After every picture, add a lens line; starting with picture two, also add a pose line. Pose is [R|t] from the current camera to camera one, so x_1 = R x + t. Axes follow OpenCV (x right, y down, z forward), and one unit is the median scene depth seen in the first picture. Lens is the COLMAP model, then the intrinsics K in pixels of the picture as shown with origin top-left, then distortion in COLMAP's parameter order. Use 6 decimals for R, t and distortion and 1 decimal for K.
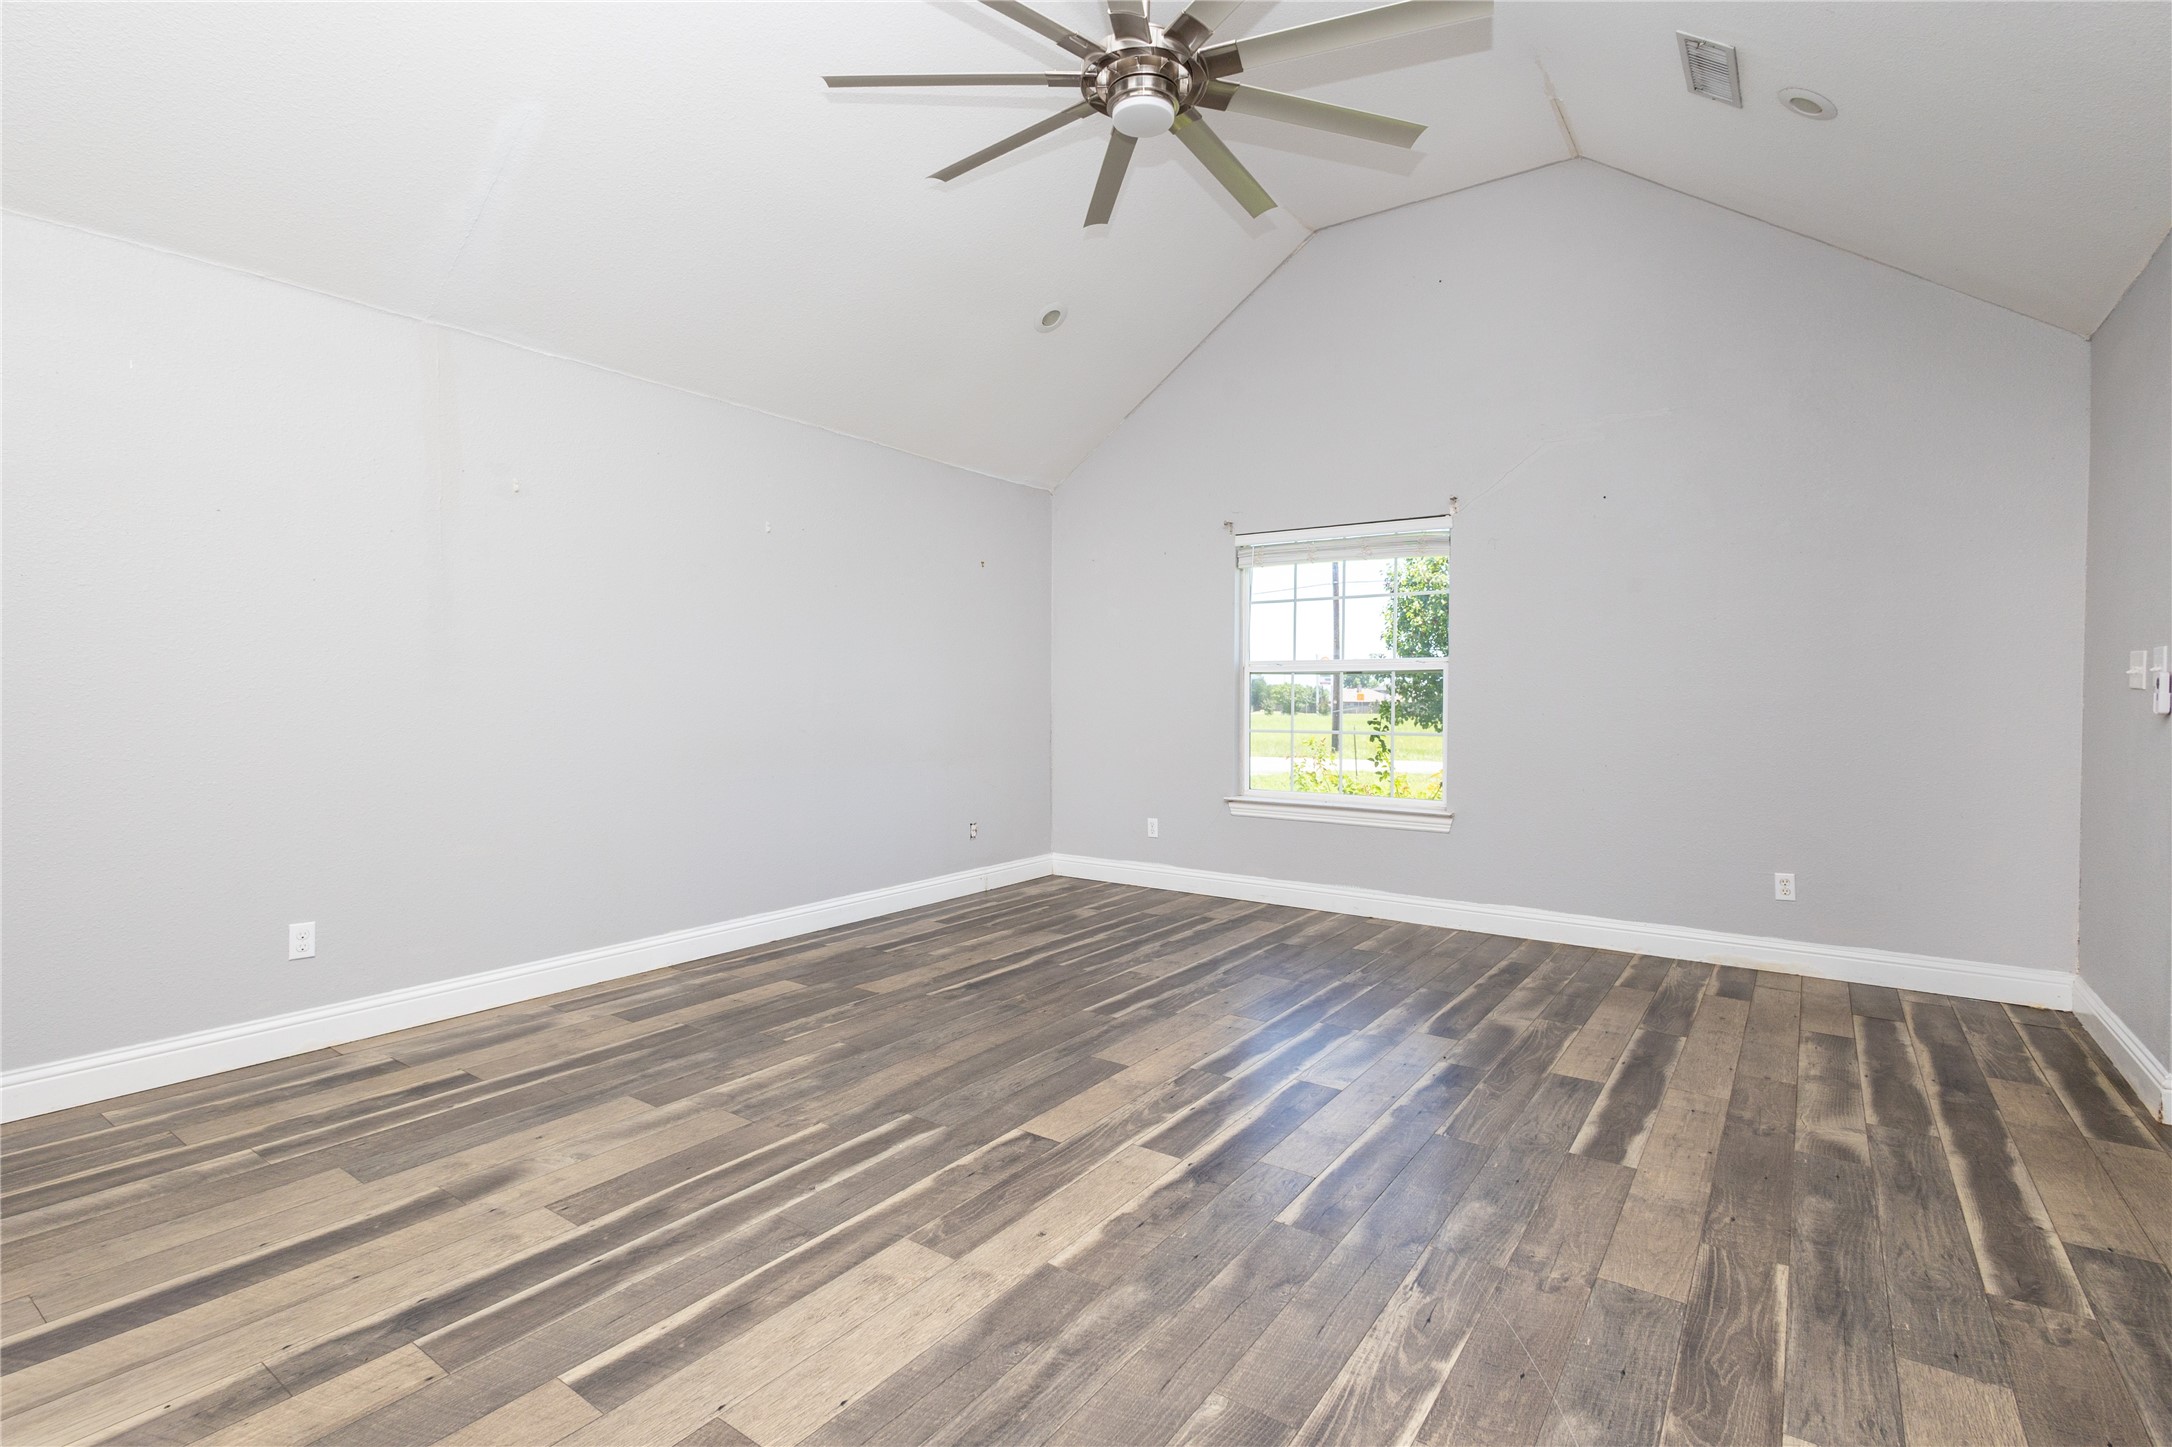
lens RADIAL K [[1003.2, 0, 1070.4], [0, 1003.2, 729.2], [0, 0, 1]] dist [0.010000, -0.004737]
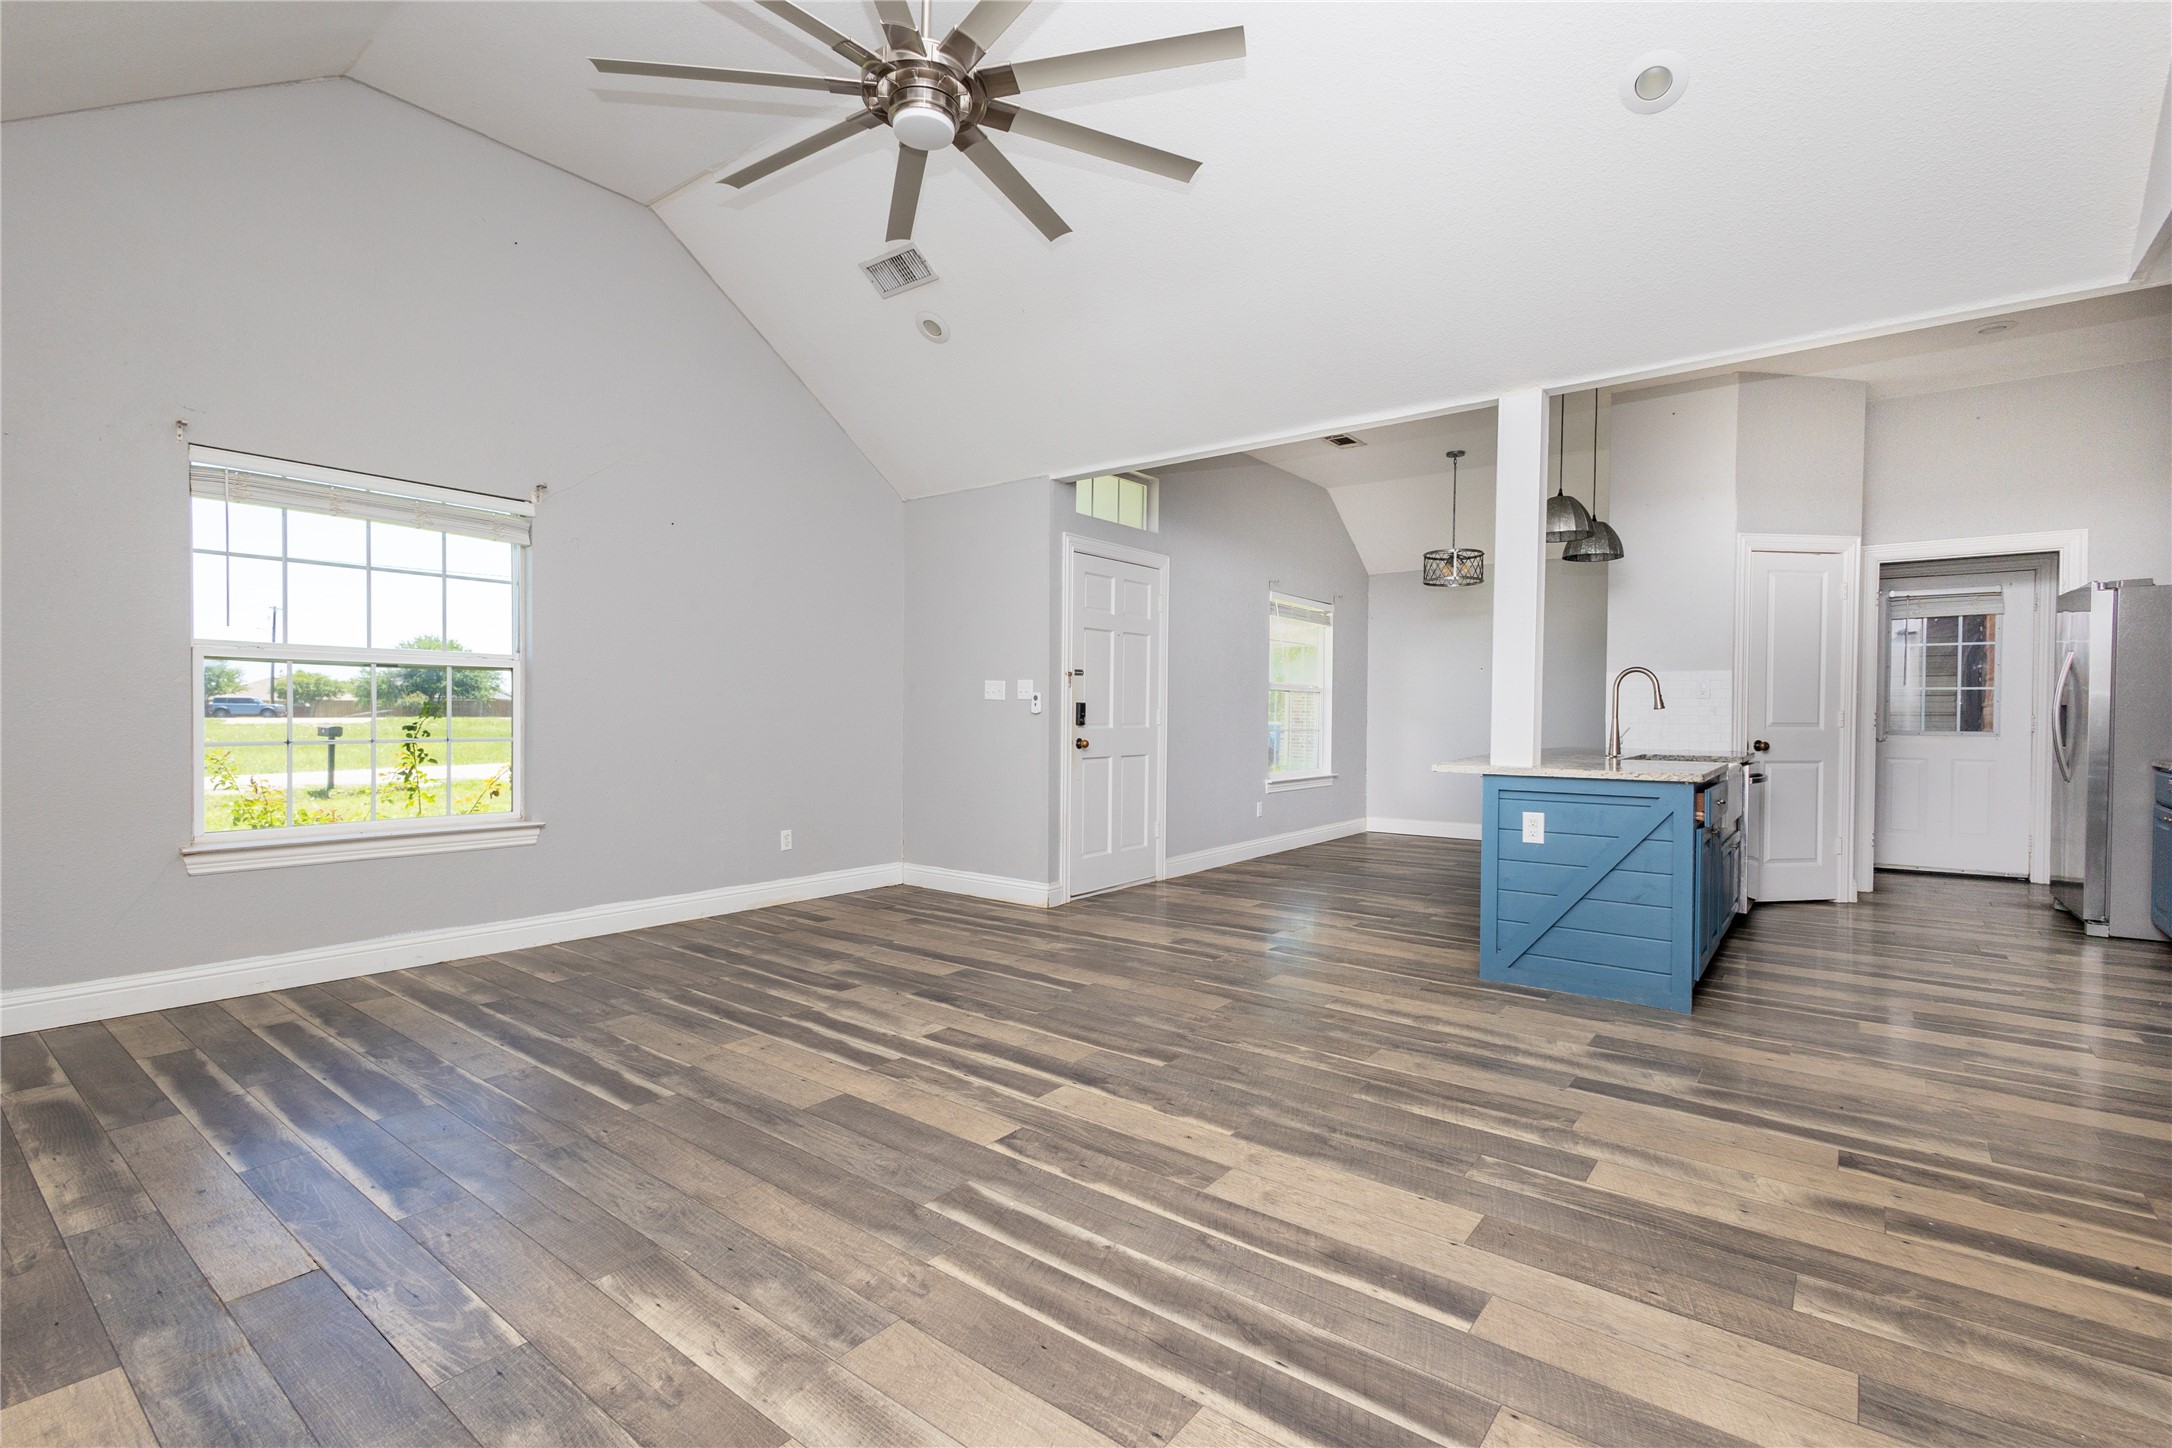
lens RADIAL K [[1003.2, 0, 1102.0], [0, 1003.2, 710.9], [0, 0, 1]] dist [0.010000, -0.004737]
pose [[0.019951, -0.000811, 0.999801, -0.958812], [0.020310, 0.999794, 0.000406, -0.014507], [-0.999595, 0.020297, 0.019964, 0.818683]]
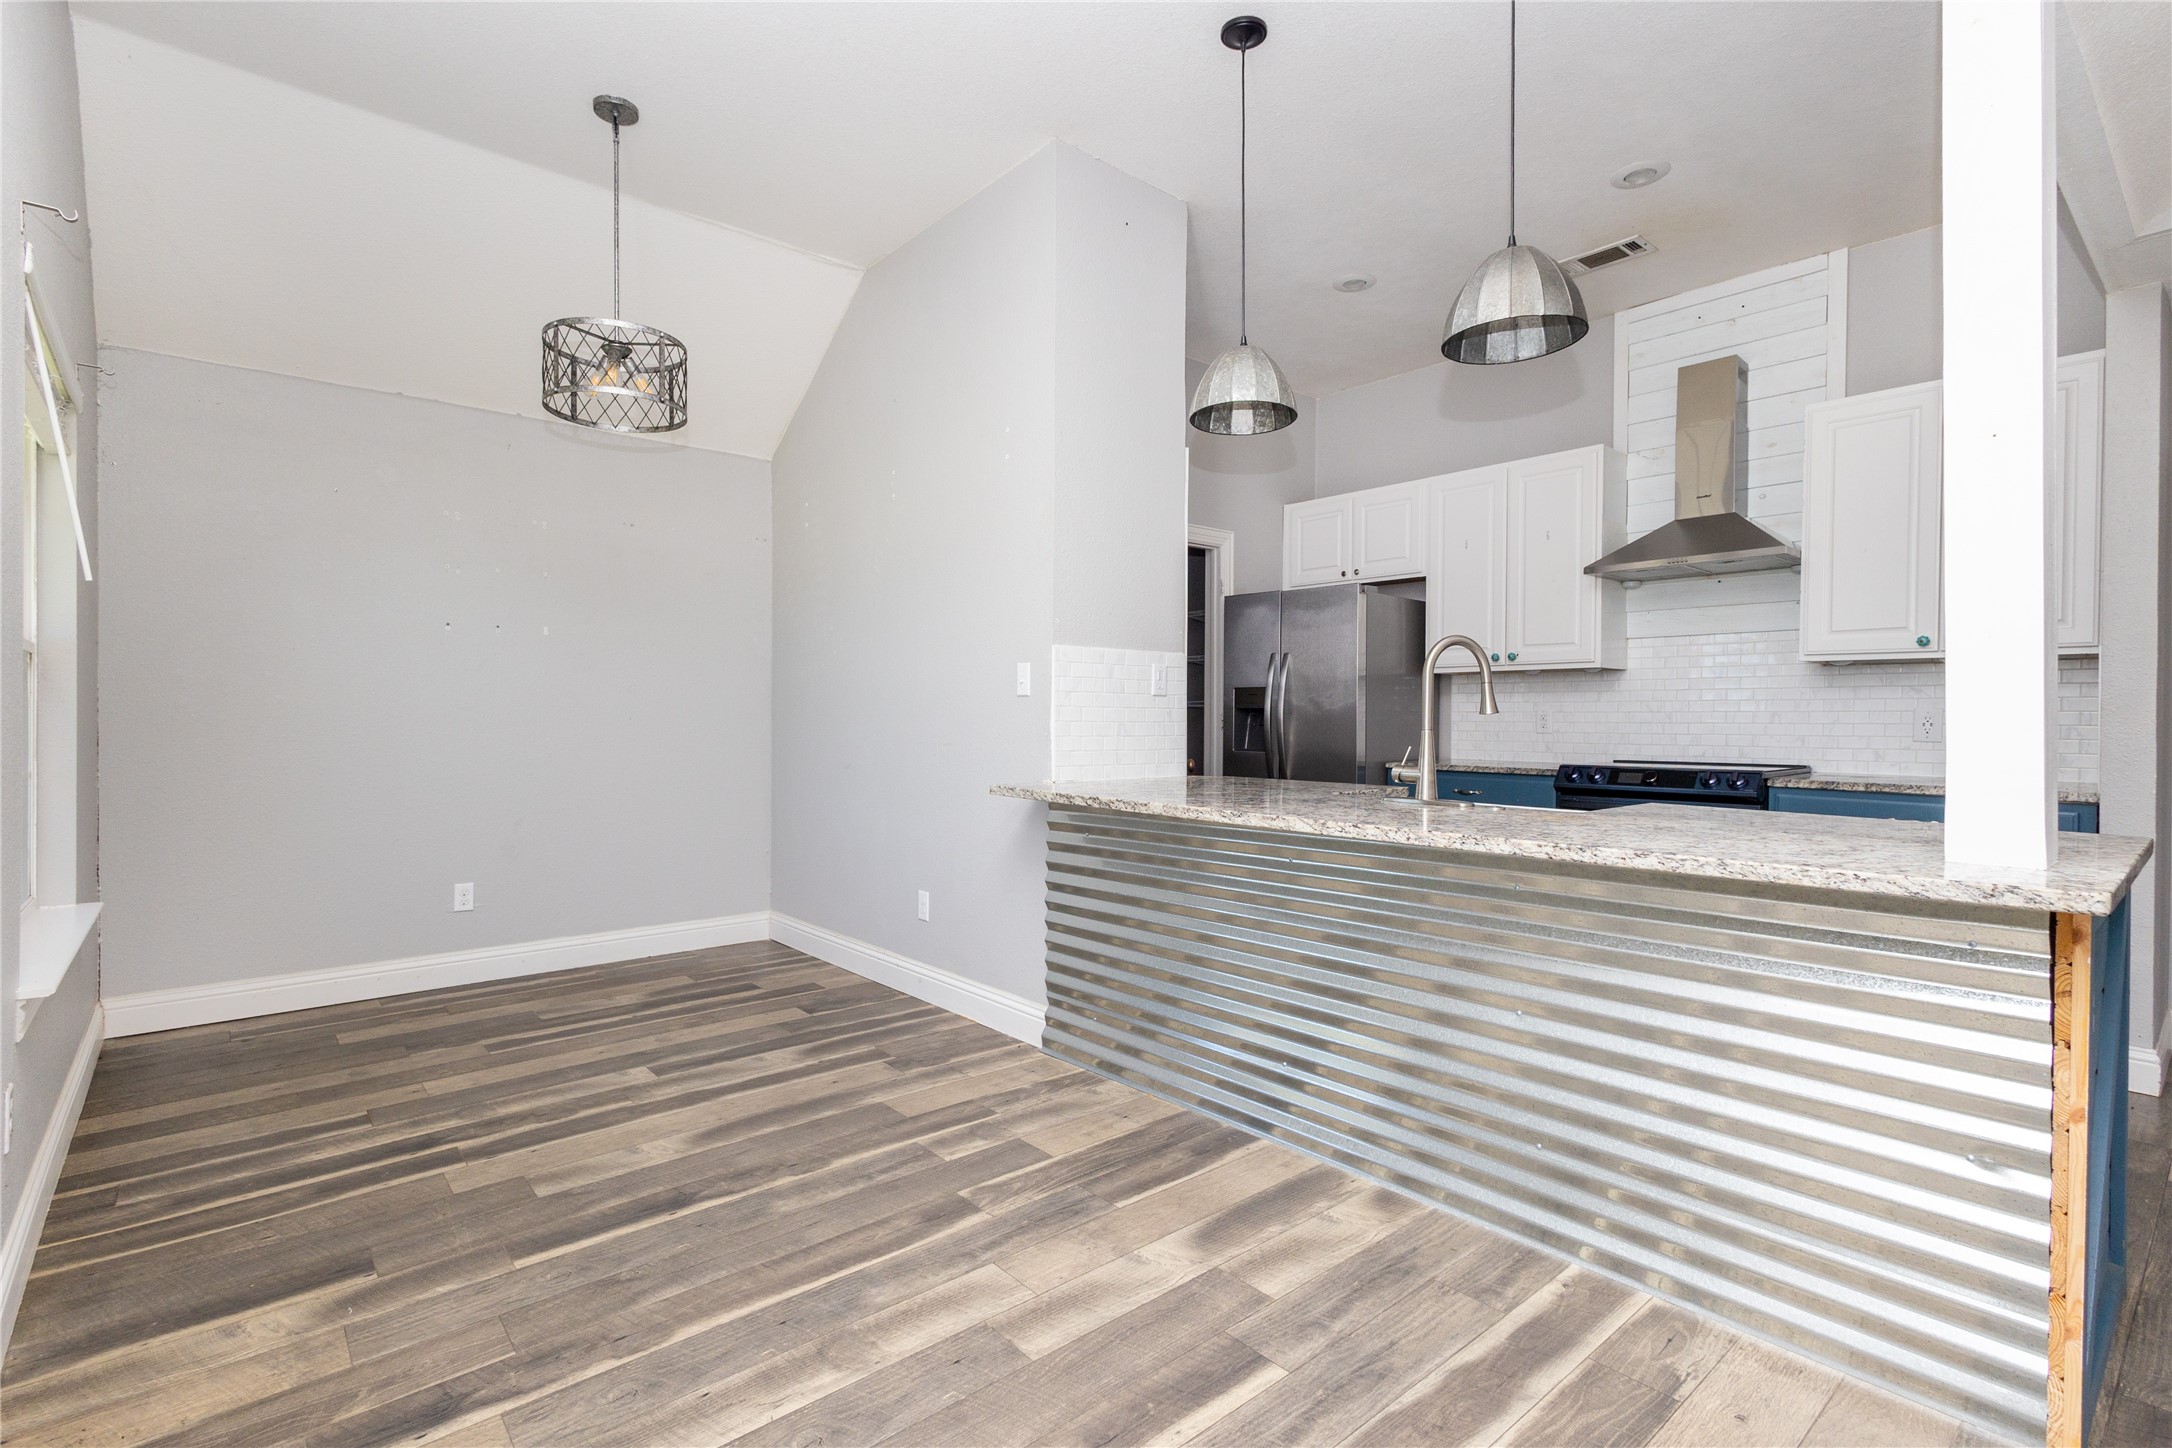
lens RADIAL K [[1003.2, 0, 1075.9], [0, 1003.2, 733.3], [0, 0, 1]] dist [0.010000, -0.004737]
pose [[-0.971115, -0.007408, 0.238496, 0.940788], [0.002583, 0.999133, 0.041553, -0.020025], [-0.238598, 0.040969, -0.970254, 0.928510]]
